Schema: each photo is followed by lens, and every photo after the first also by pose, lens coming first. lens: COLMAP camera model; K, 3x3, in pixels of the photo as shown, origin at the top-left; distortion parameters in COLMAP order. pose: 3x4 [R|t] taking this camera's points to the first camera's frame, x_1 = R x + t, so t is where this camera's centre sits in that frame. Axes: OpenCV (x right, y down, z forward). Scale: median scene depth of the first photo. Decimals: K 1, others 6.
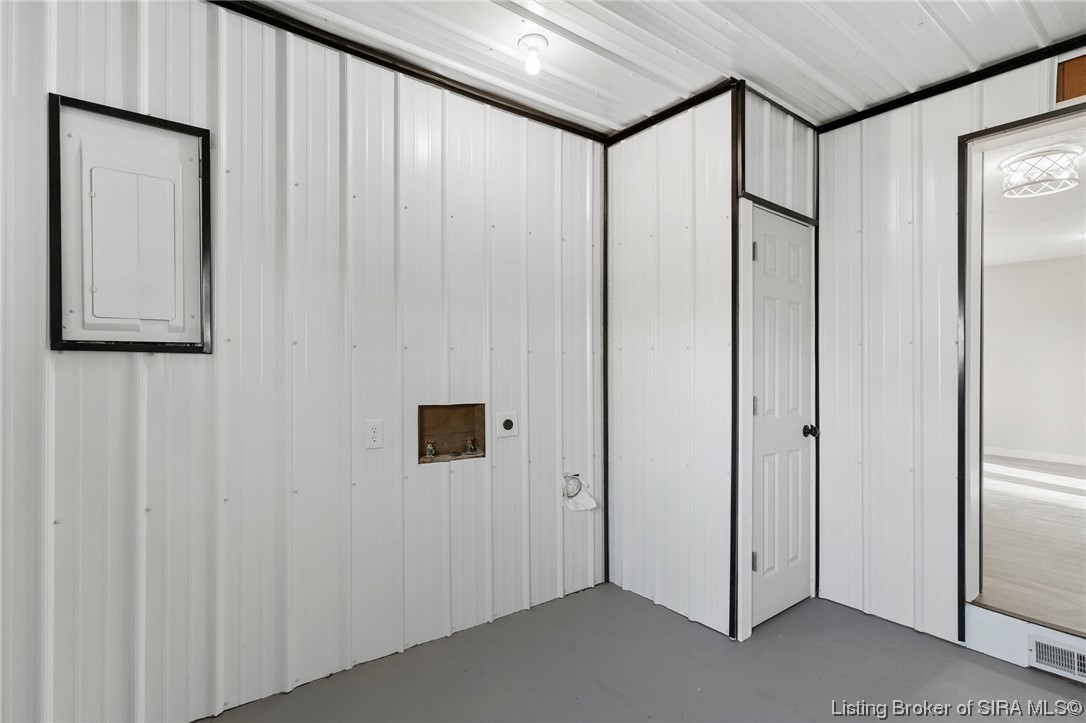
lens RADIAL K [[526.4, 0, 543.0], [0, 526.4, 361.5], [0, 0, 1]] dist [0.006707, 0.000382]
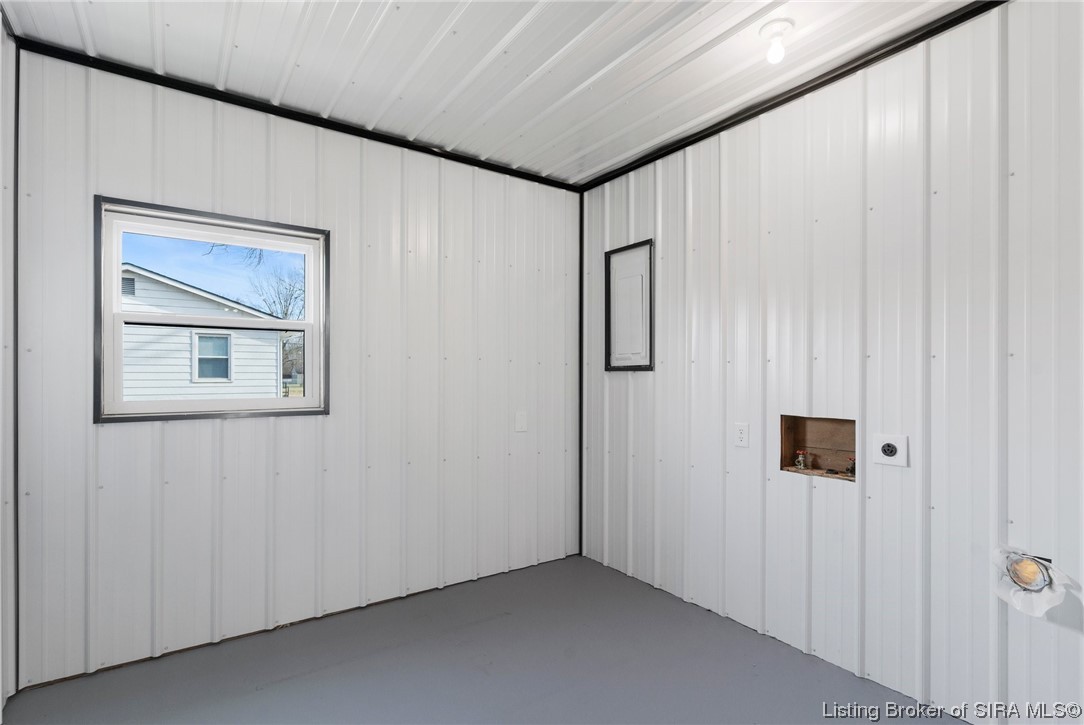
lens RADIAL K [[523.5, 0, 538.9], [0, 523.5, 366.9], [0, 0, 1]] dist [0.003672, 0.000161]
pose [[-0.047769, -0.030249, -0.998400, 0.910876], [0.007637, 0.999501, -0.030648, 0.018295], [0.998829, -0.009089, -0.047515, 0.623876]]
